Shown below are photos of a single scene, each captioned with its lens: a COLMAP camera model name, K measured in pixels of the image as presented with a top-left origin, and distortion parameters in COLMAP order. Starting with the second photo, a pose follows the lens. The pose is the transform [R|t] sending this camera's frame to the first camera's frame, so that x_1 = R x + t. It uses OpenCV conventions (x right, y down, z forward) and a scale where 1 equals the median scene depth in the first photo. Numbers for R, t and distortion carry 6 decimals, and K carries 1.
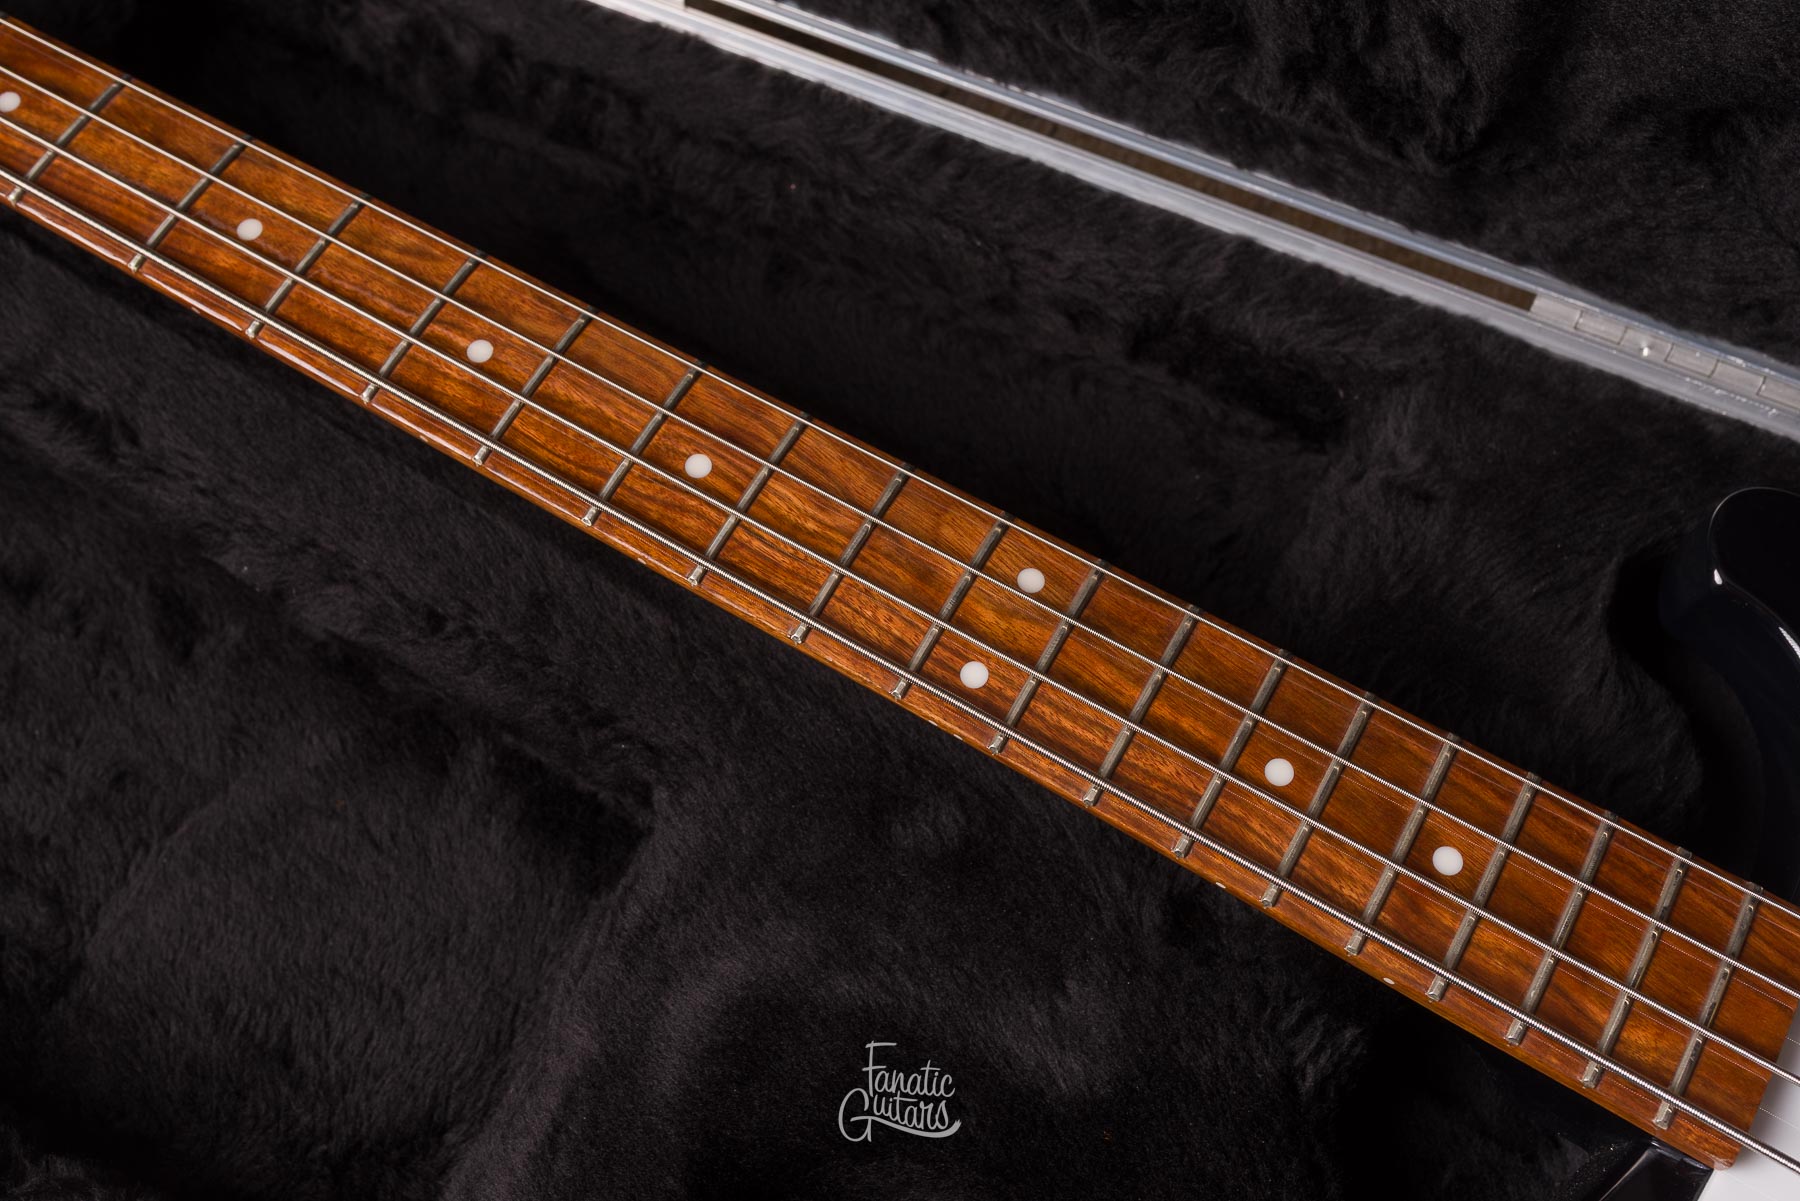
lens RADIAL K [[1775.6, 0, 902.0], [0, 1775.6, 597.9], [0, 0, 1]] dist [0.003046, -0.008938]
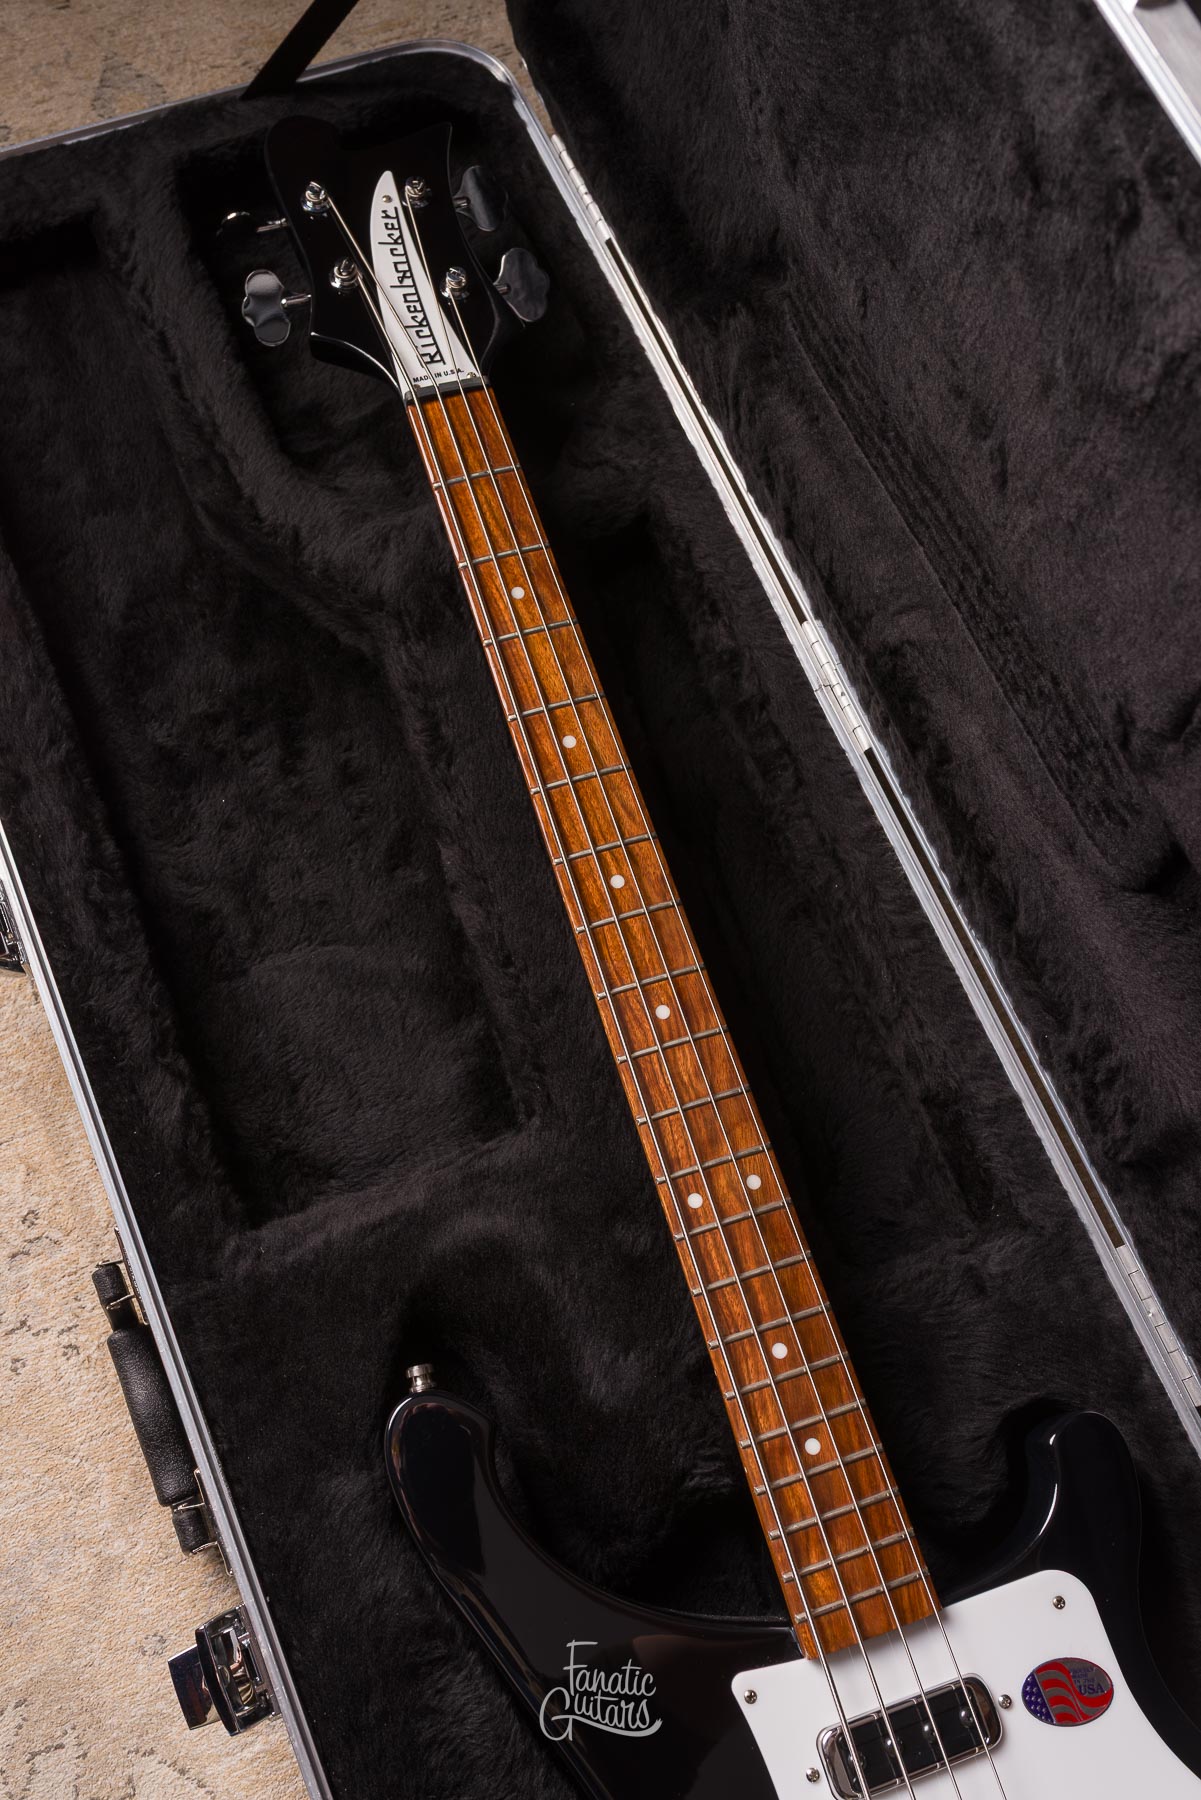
lens RADIAL K [[1733.2, 0, 604.0], [0, 1733.2, 899.3], [0, 0, 1]] dist [0.000219, -0.006528]
pose [[0.742572, 0.654327, -0.142977, 0.019803], [-0.647716, 0.755896, 0.095314, -0.273848], [0.170442, 0.021831, 0.985126, -0.735190]]
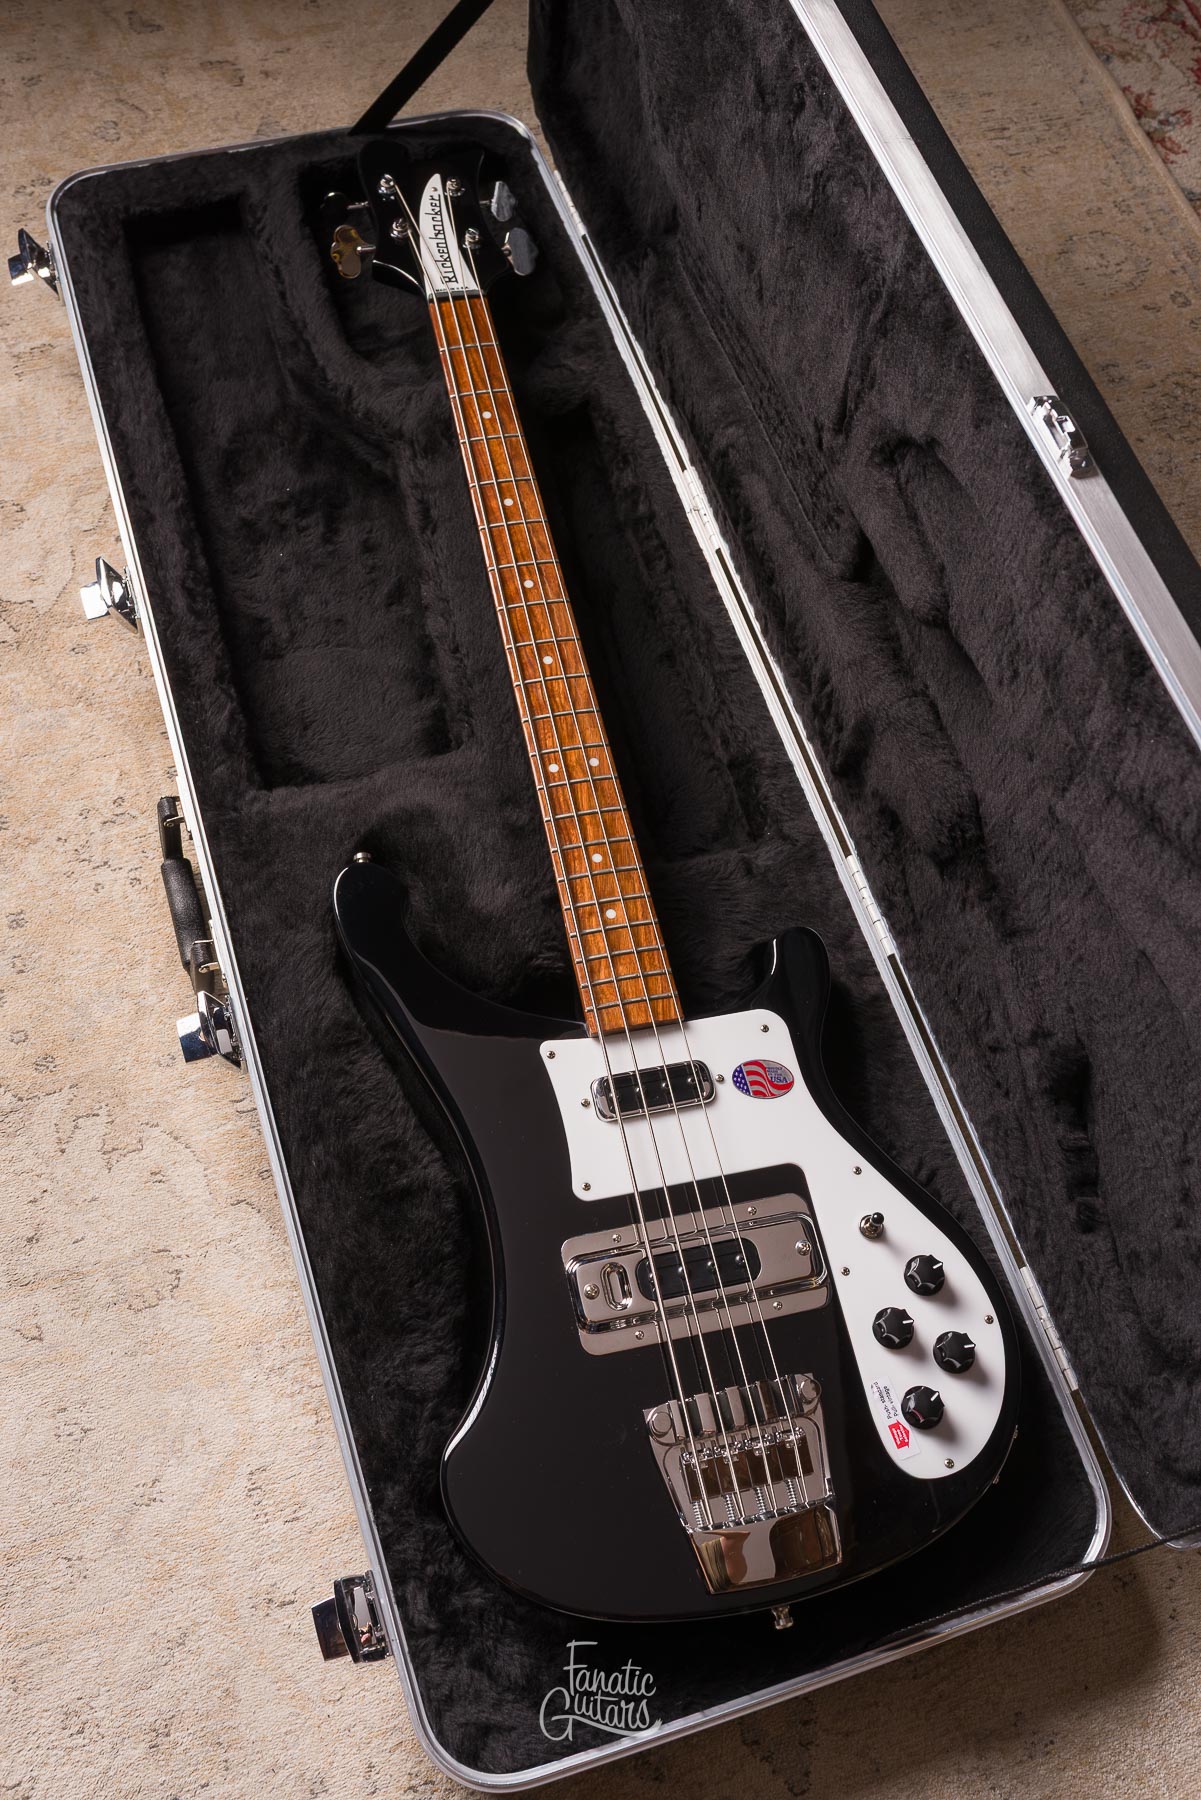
lens RADIAL K [[1712.5, 0, 607.1], [0, 1712.5, 899.0], [0, 0, 1]] dist [-0.000007, -0.012647]
pose [[0.676865, 0.686011, -0.266912, 0.863965], [-0.707391, 0.706483, 0.021907, 0.062100], [0.203597, 0.173983, 0.963472, -1.418030]]
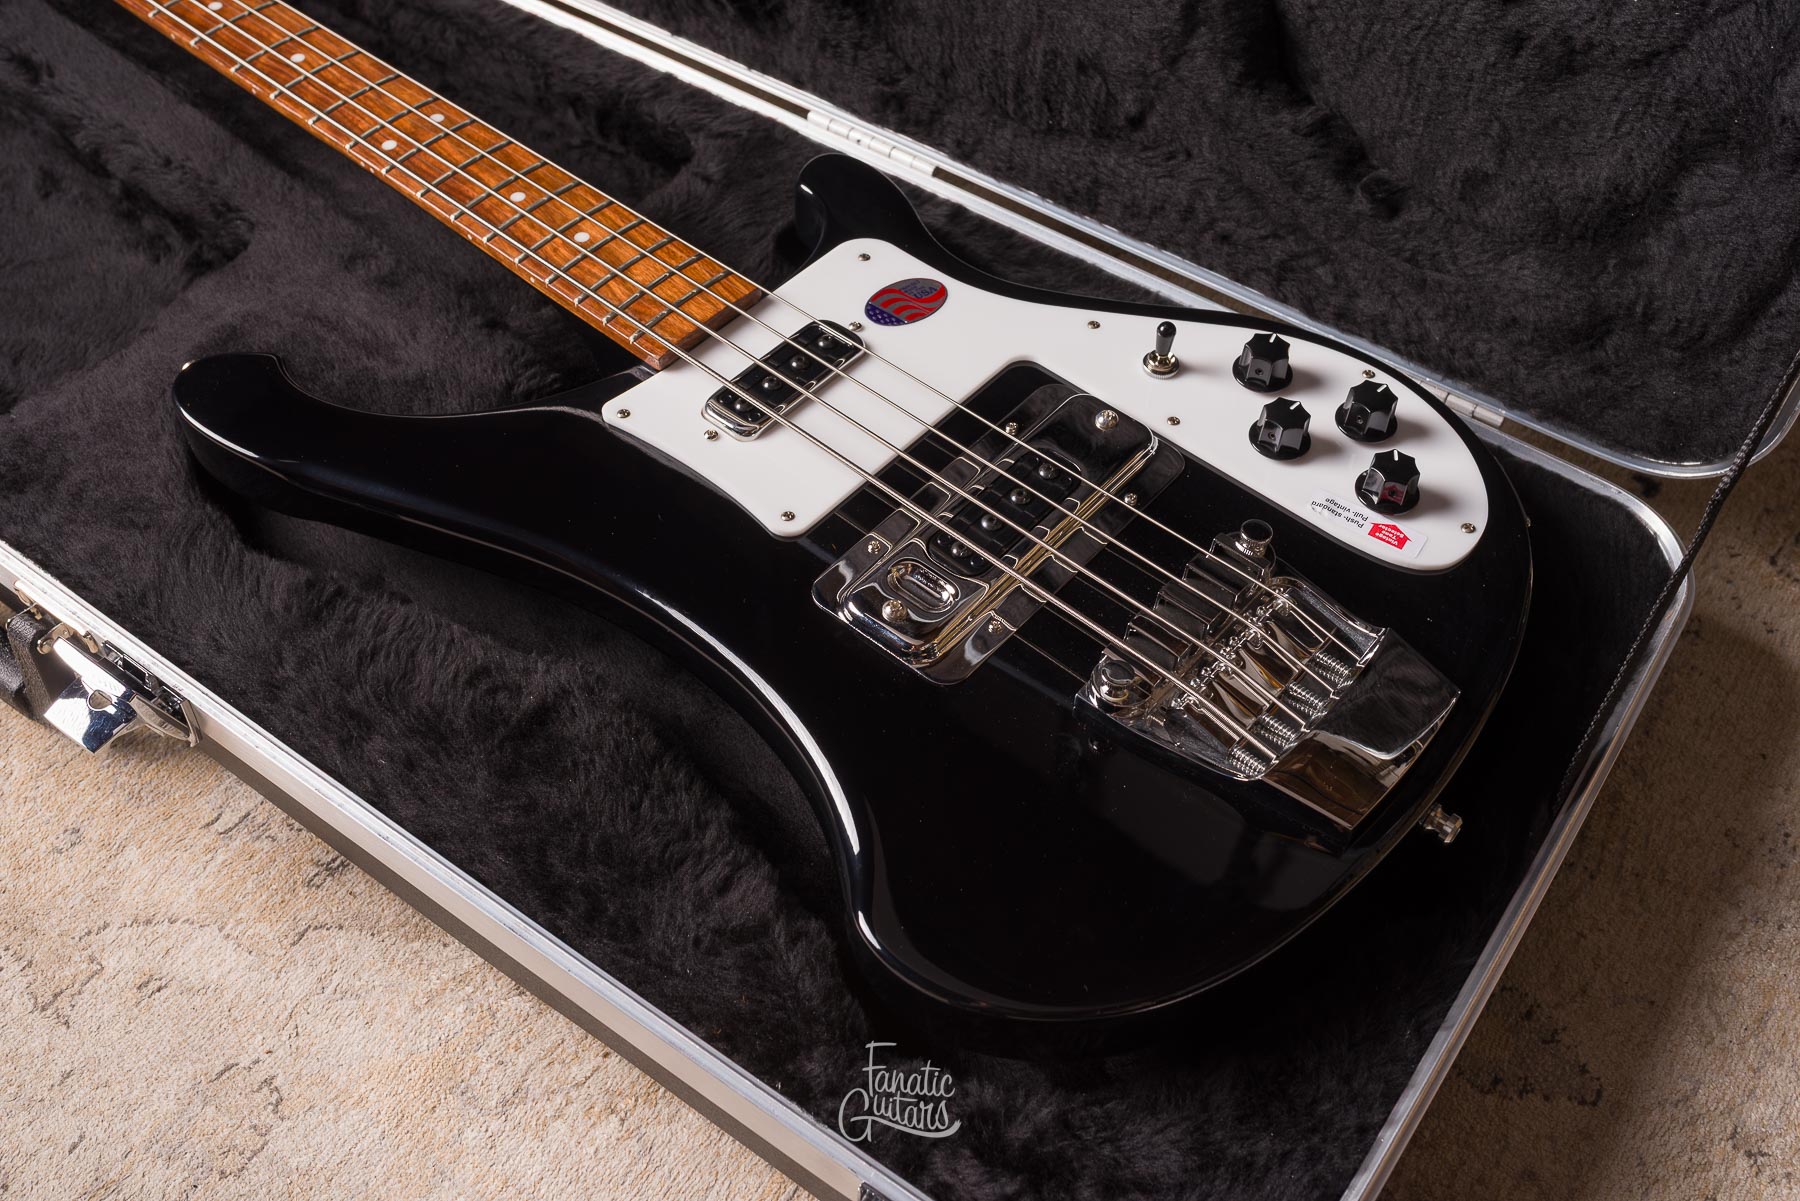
lens RADIAL K [[1726.6, 0, 901.3], [0, 1726.6, 599.3], [0, 0, 1]] dist [0.000161, -0.010607]
pose [[0.982858, 0.160016, -0.091574, 0.743705], [-0.179145, 0.946257, -0.269267, 0.812459], [0.043565, 0.281056, 0.958702, -0.573234]]
